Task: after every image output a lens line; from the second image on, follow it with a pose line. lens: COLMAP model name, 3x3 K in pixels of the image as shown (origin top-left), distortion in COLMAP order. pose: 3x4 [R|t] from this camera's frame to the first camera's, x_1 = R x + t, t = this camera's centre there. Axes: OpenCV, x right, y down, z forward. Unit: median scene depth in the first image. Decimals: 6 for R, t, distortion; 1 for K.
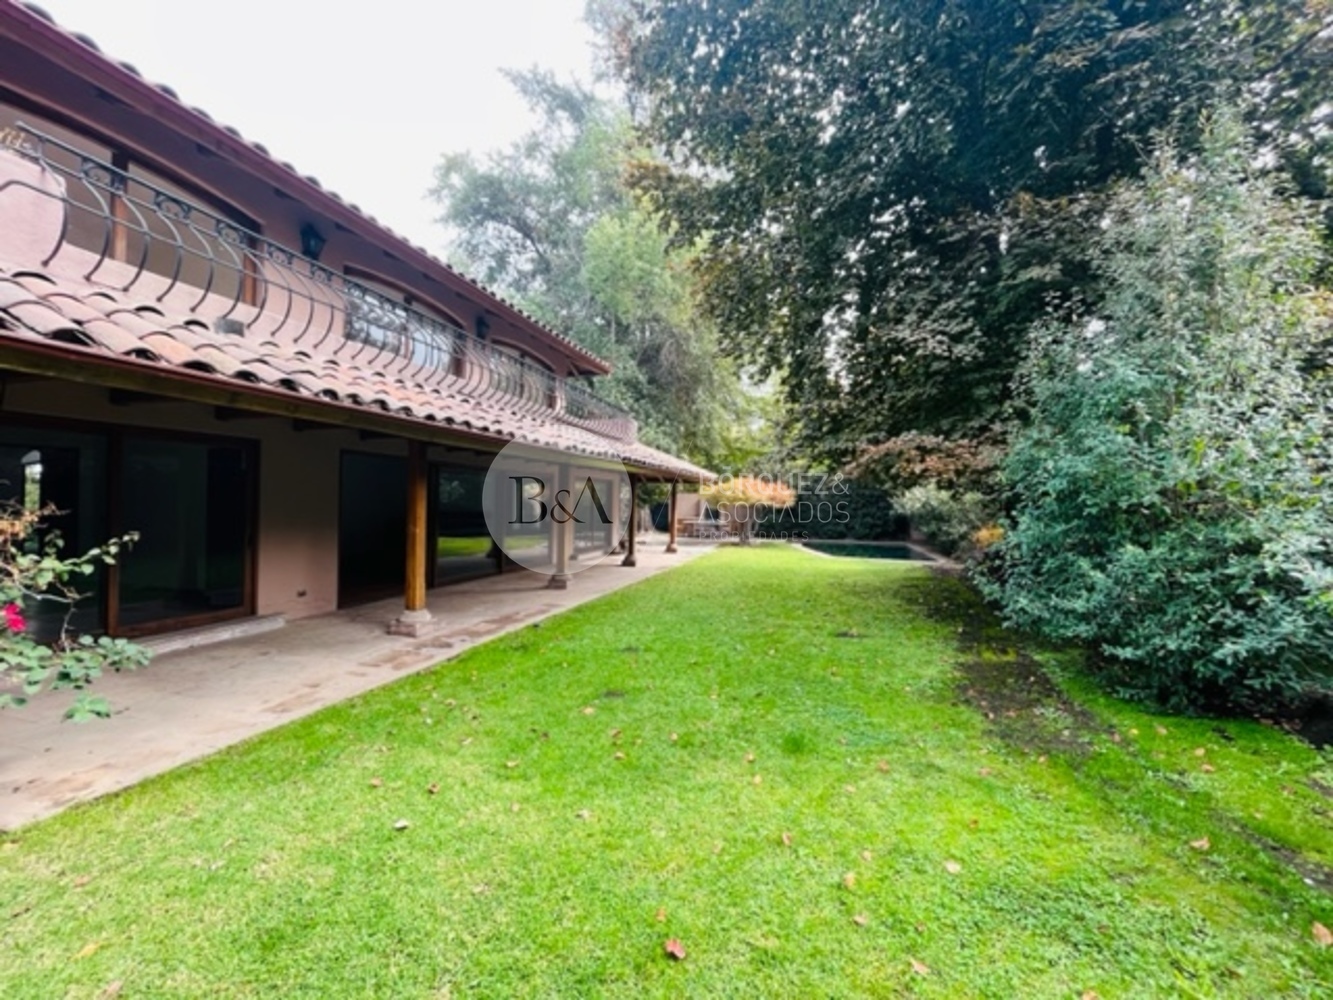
lens RADIAL K [[538.6, 0, 666.5], [0, 538.6, 500.0], [0, 0, 1]] dist [-0.004210, -0.000403]
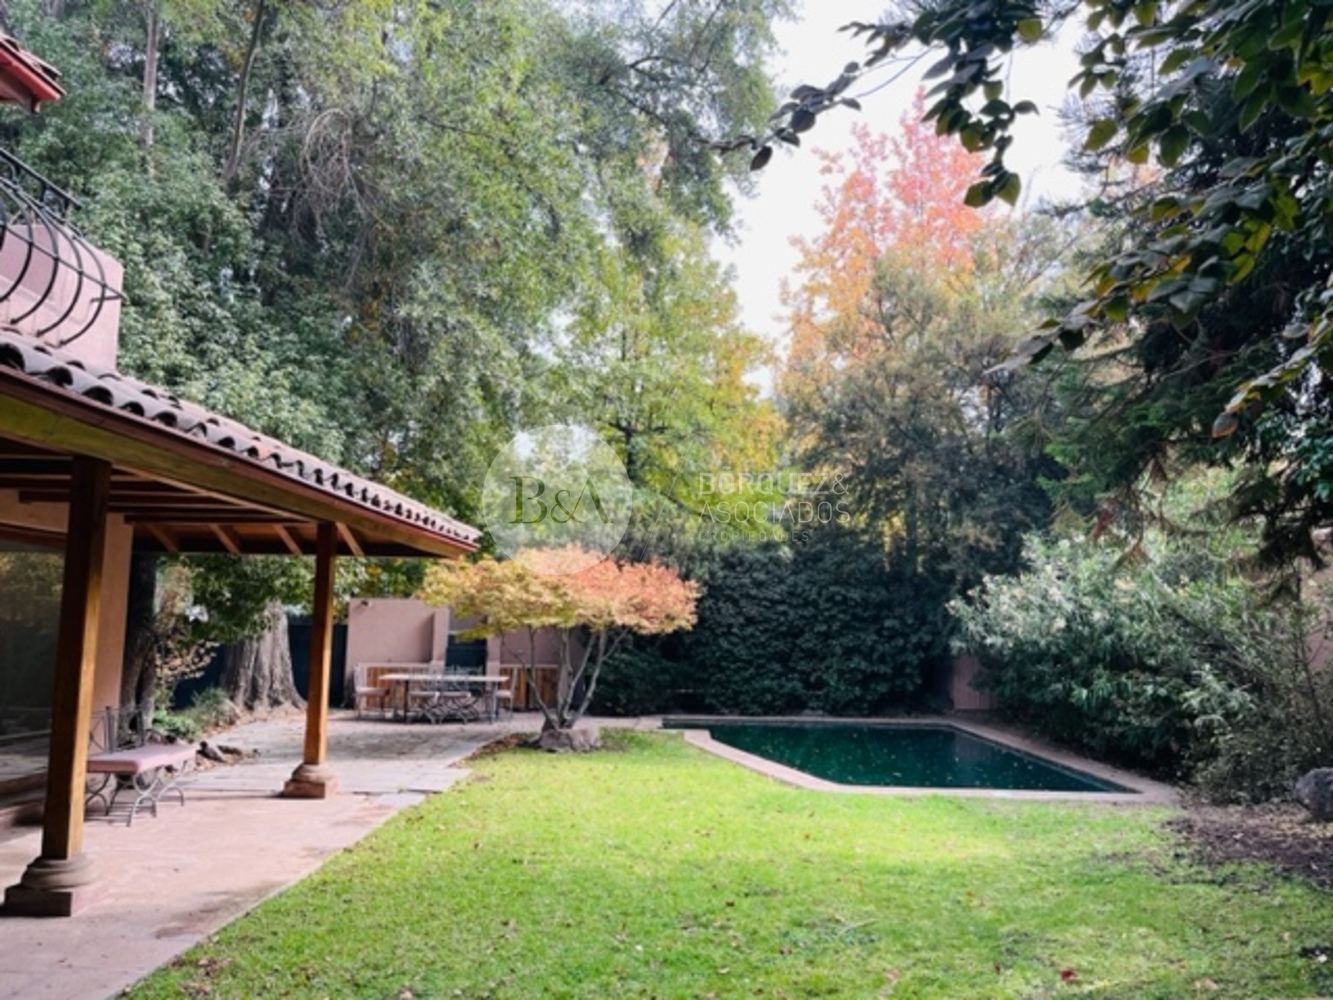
lens RADIAL K [[1004.3, 0, 661.1], [0, 1004.3, 520.3], [0, 0, 1]] dist [0.078475, -0.120538]
pose [[0.964527, 0.021424, 0.263114, 0.036010], [0.006054, 0.994644, -0.103182, 0.008500], [-0.263915, 0.101115, 0.959231, 0.347364]]
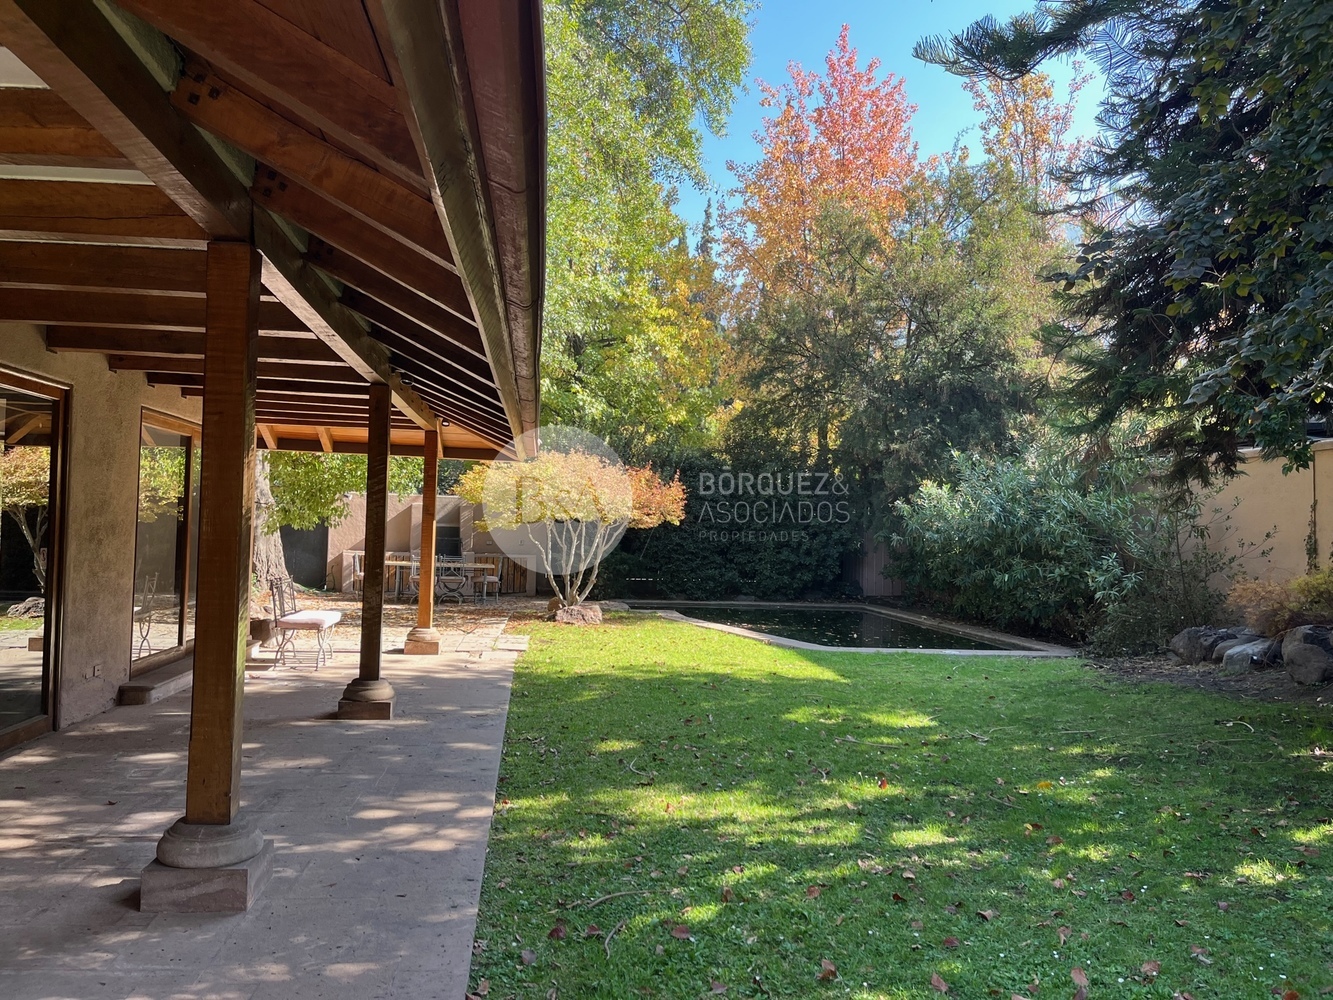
lens RADIAL K [[1004.3, 0, 661.1], [0, 1004.3, 520.3], [0, 0, 1]] dist [0.078475, -0.120538]
pose [[0.911834, 0.010855, 0.410416, -0.098796], [-0.010351, 0.999940, -0.003450, 0.011498], [-0.410429, -0.001103, 0.911892, 0.282009]]
